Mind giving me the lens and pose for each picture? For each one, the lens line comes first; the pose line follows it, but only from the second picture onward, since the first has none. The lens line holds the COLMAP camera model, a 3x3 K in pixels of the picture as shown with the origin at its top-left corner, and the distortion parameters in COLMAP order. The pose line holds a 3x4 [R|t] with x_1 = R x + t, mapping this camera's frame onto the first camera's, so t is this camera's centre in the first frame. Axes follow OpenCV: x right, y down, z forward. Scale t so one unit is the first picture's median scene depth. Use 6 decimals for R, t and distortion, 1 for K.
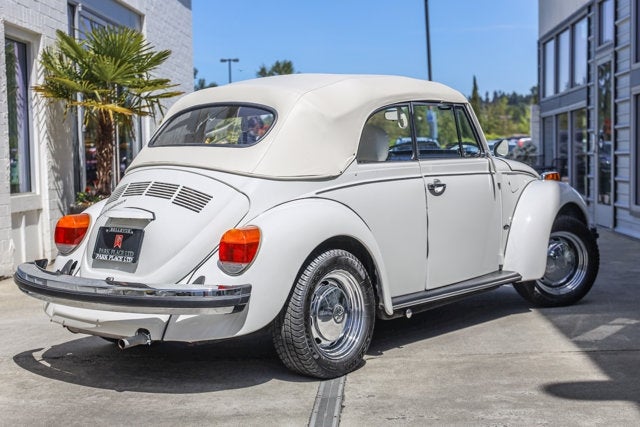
lens RADIAL K [[1024.2, 0, 319.8], [0, 1024.2, 204.1], [0, 0, 1]] dist [0.000036, 0.055556]
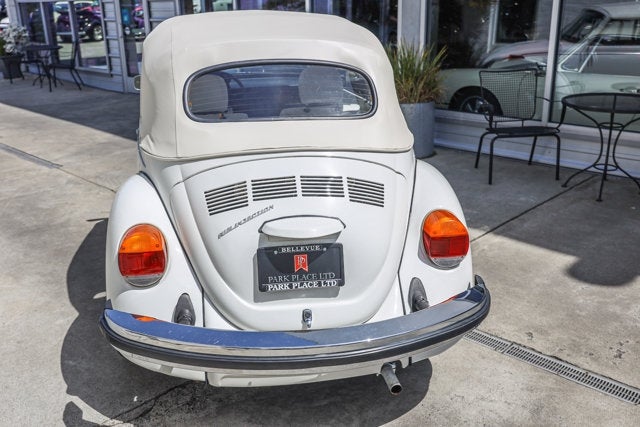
lens RADIAL K [[601.5, 0, 320.3], [0, 601.5, 224.5], [0, 0, 1]] dist [0.001250, 0.005629]
pose [[0.661406, -0.249175, 0.707428, -0.490302], [0.041942, 0.954013, 0.296816, -0.123614], [-0.748855, -0.166645, 0.641441, 0.681848]]
